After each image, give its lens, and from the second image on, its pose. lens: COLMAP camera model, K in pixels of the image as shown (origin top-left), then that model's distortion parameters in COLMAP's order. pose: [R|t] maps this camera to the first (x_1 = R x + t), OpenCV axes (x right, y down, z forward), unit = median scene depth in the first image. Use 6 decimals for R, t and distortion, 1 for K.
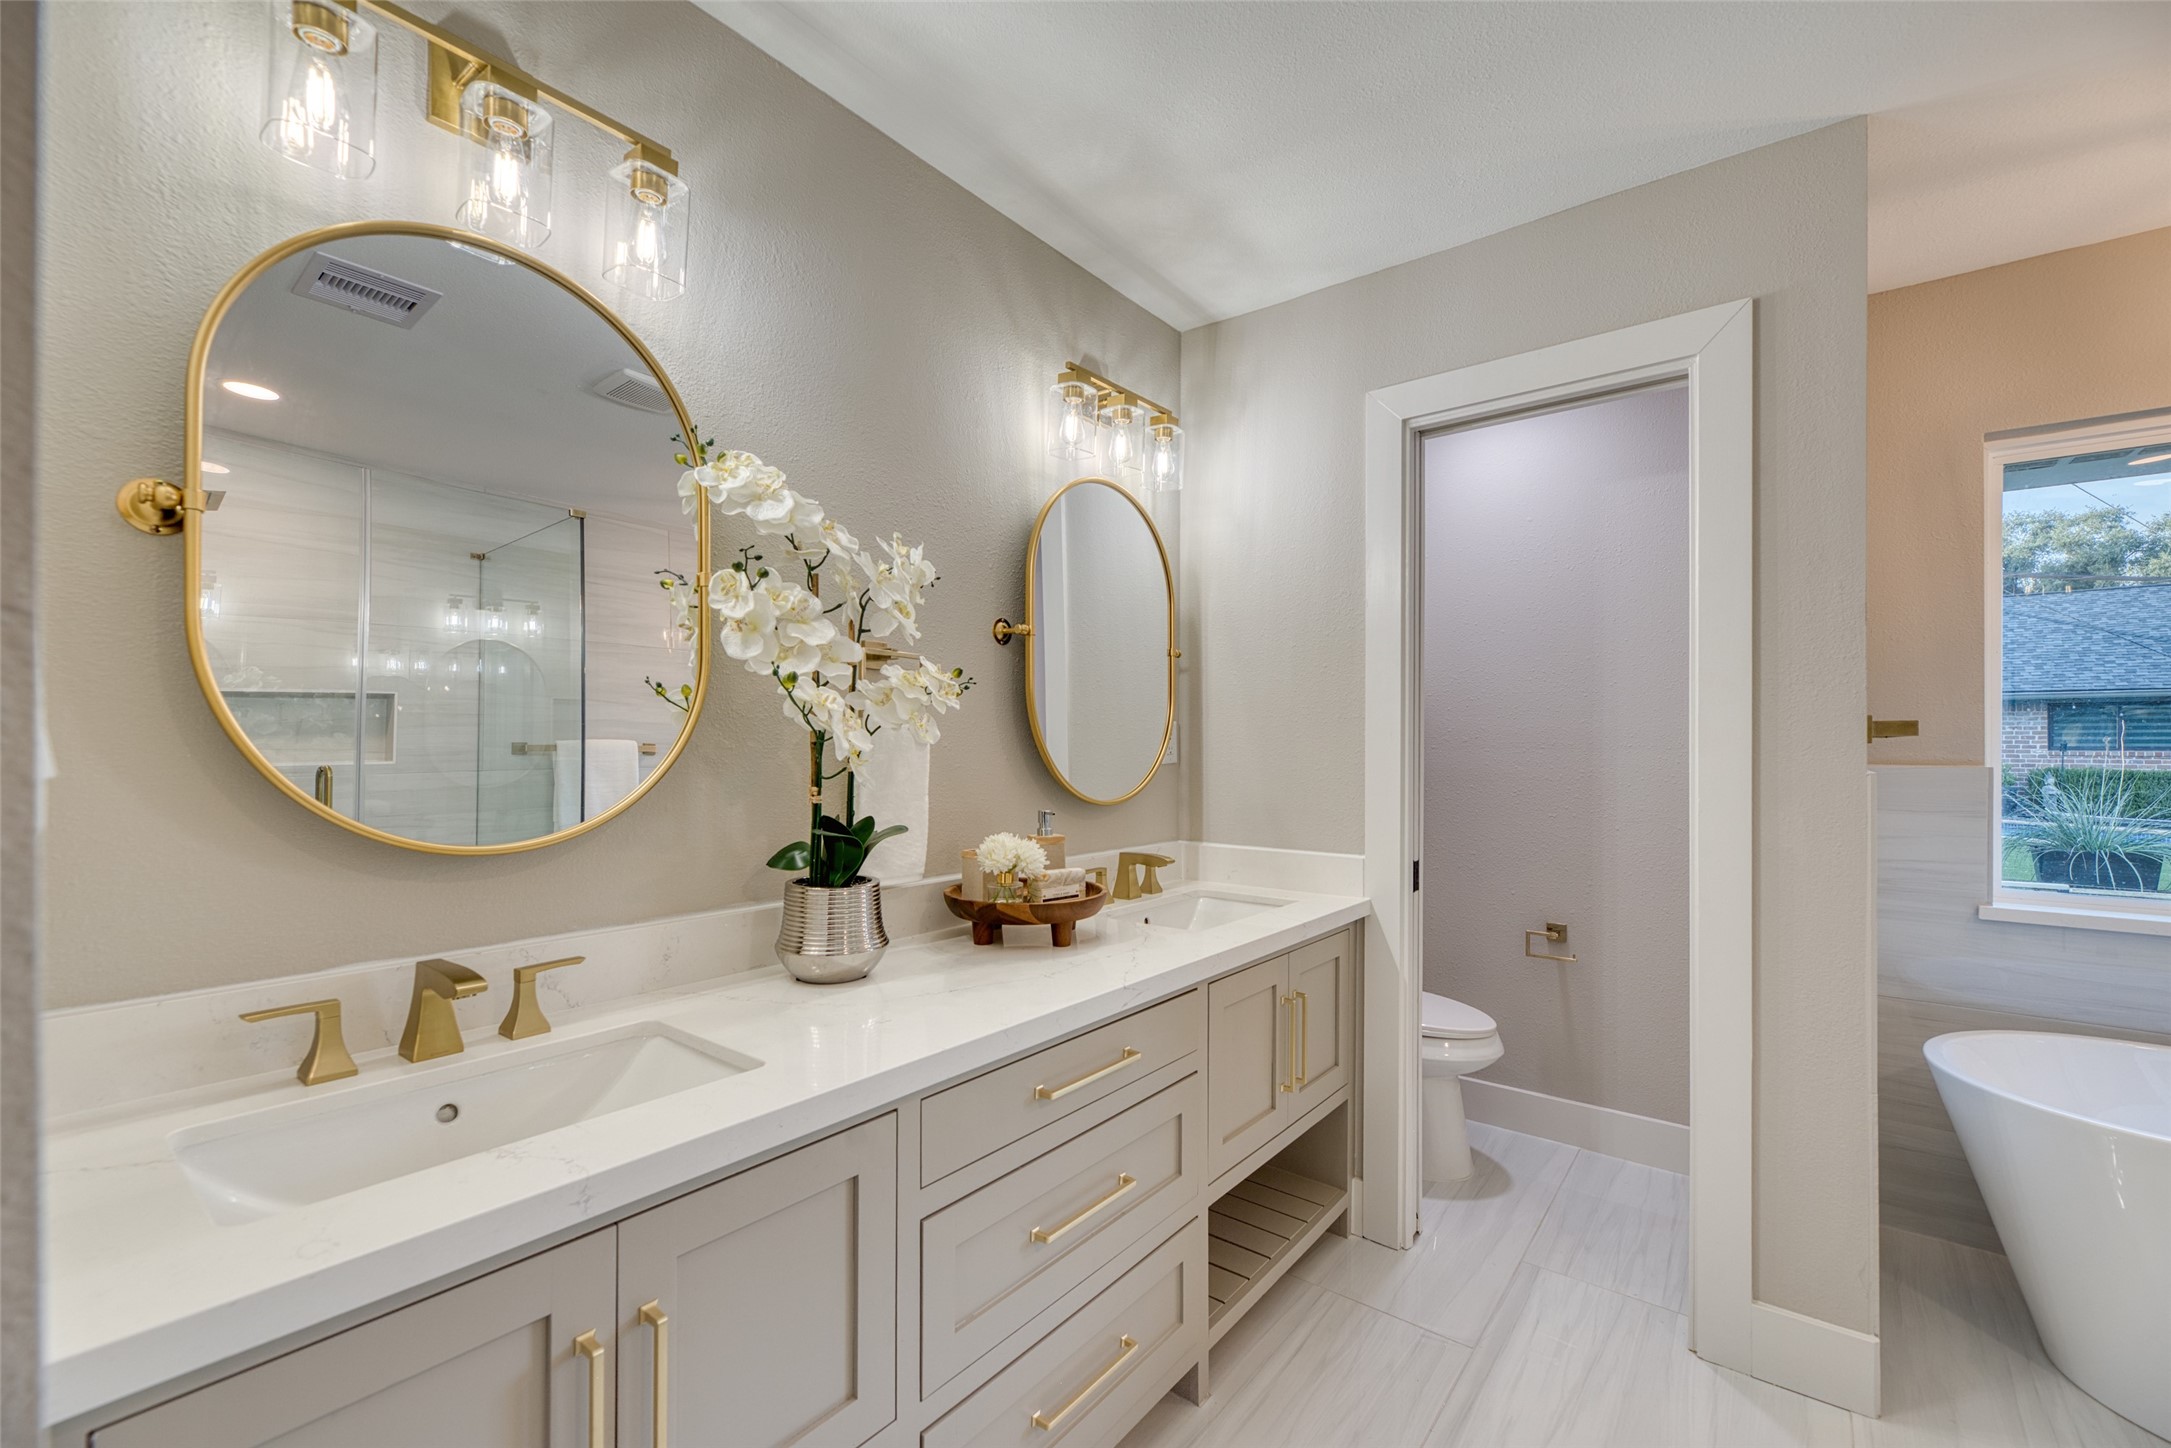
lens RADIAL K [[886.1, 0, 1104.4], [0, 886.1, 745.4], [0, 0, 1]] dist [0.001066, 0.000267]
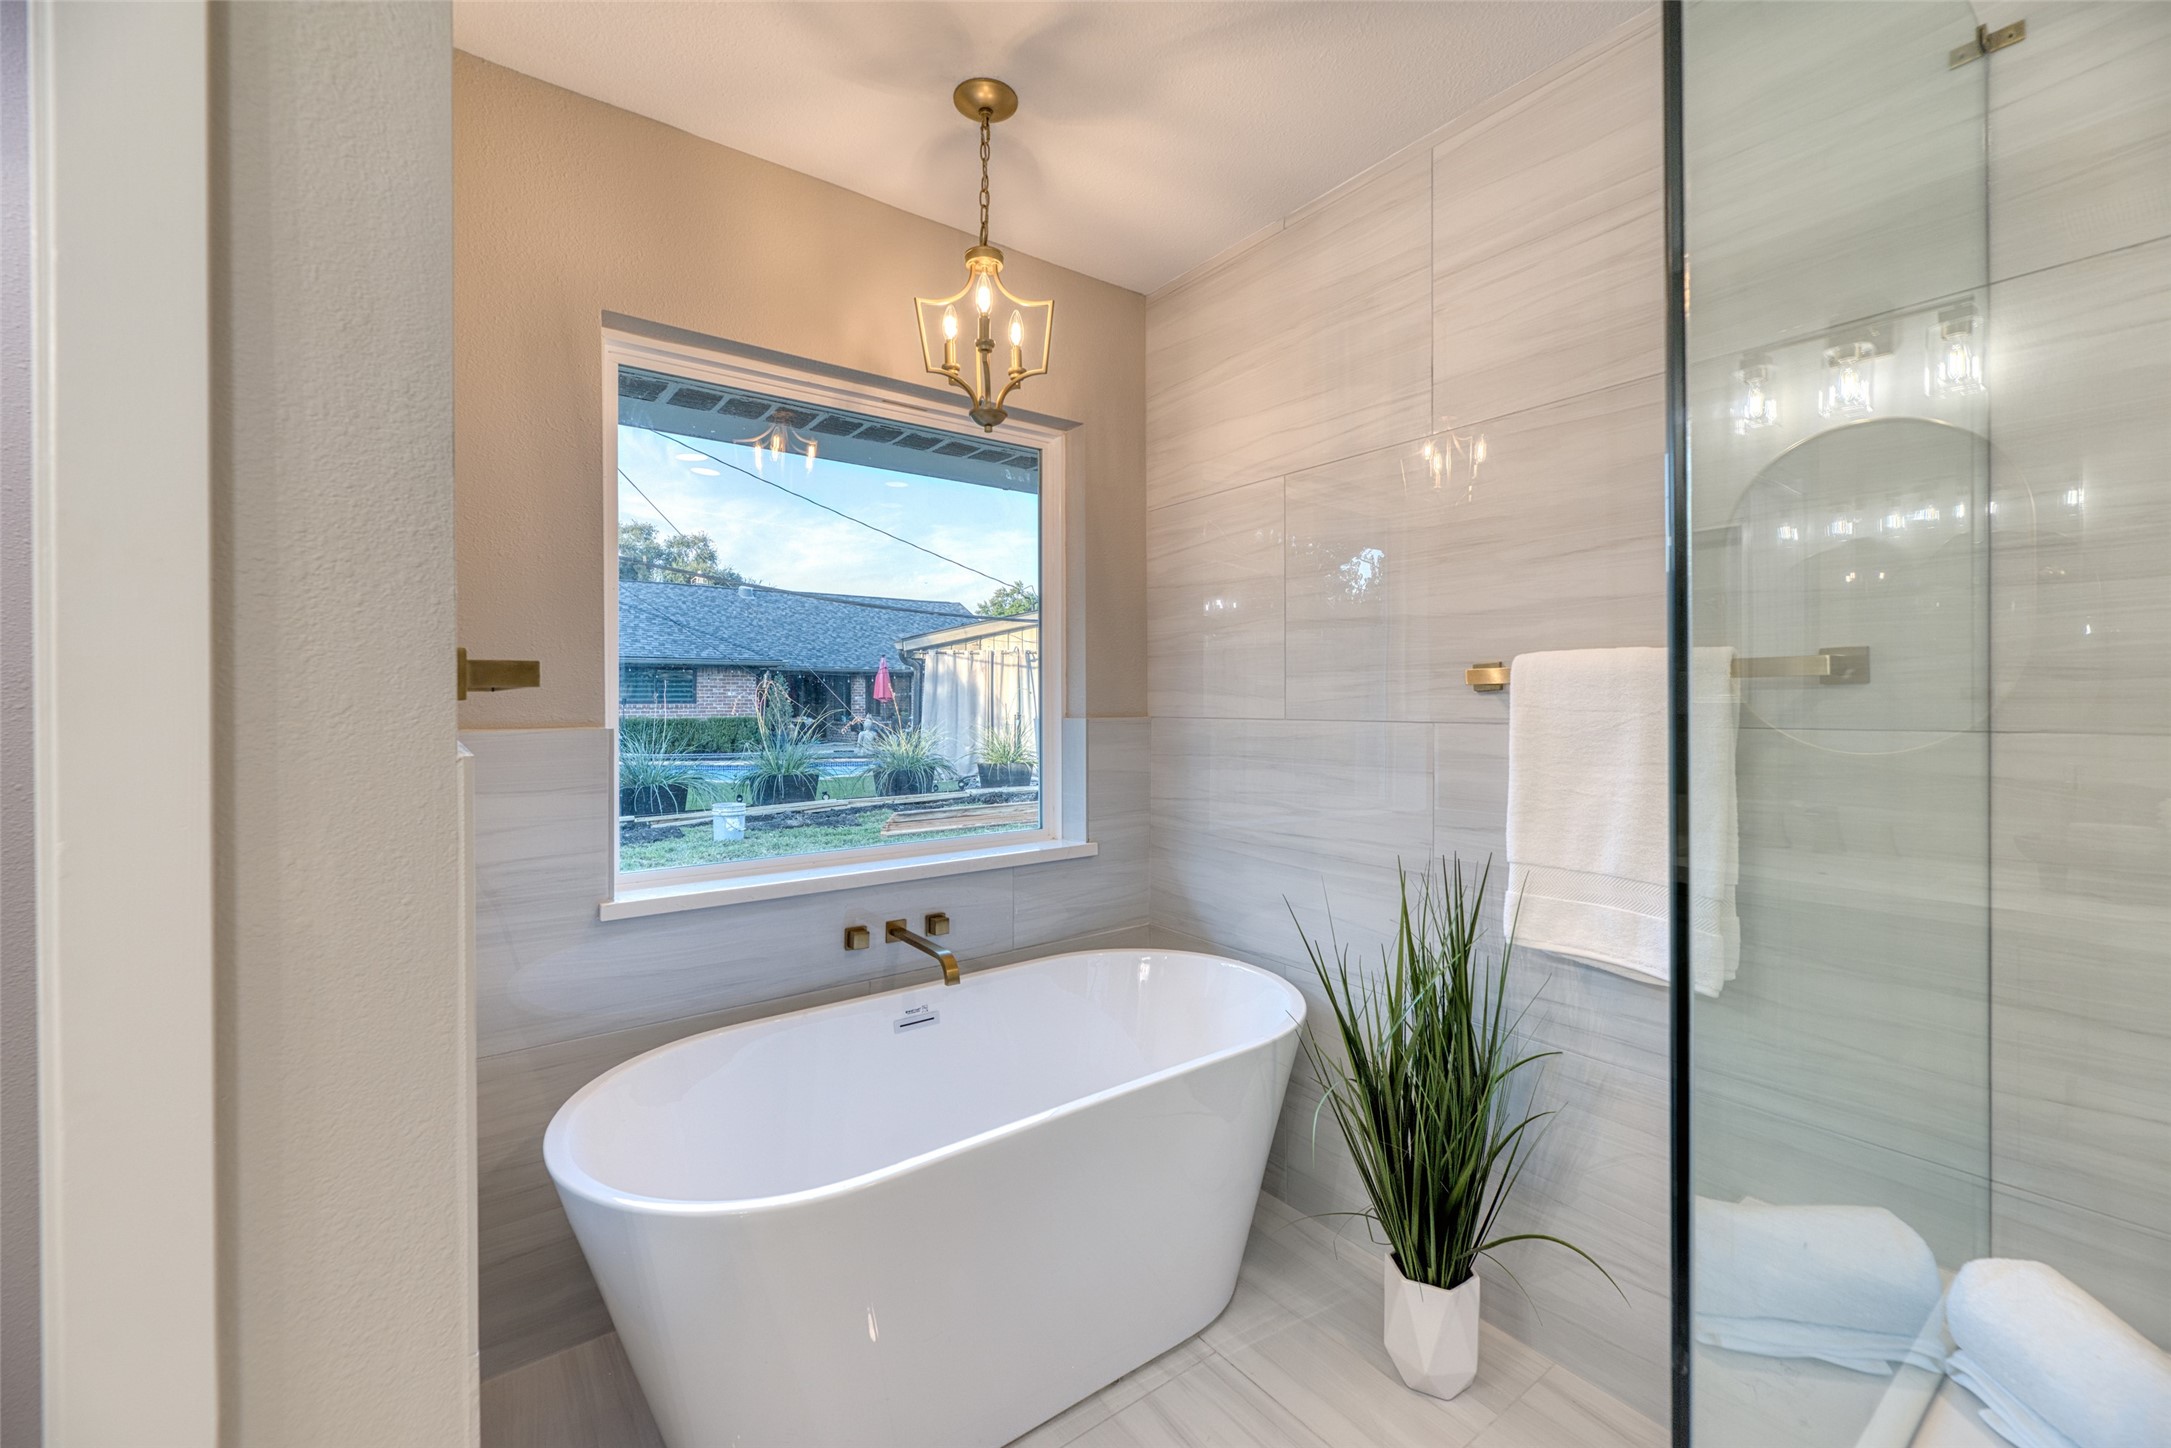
lens RADIAL K [[886.1, 0, 1090.4], [0, 886.1, 703.1], [0, 0, 1]] dist [0.001066, 0.000267]
pose [[0.256199, -0.005174, 0.966610, 0.331185], [0.001145, 0.999987, 0.005049, -0.002257], [-0.966623, -0.000187, 0.256202, 0.370964]]
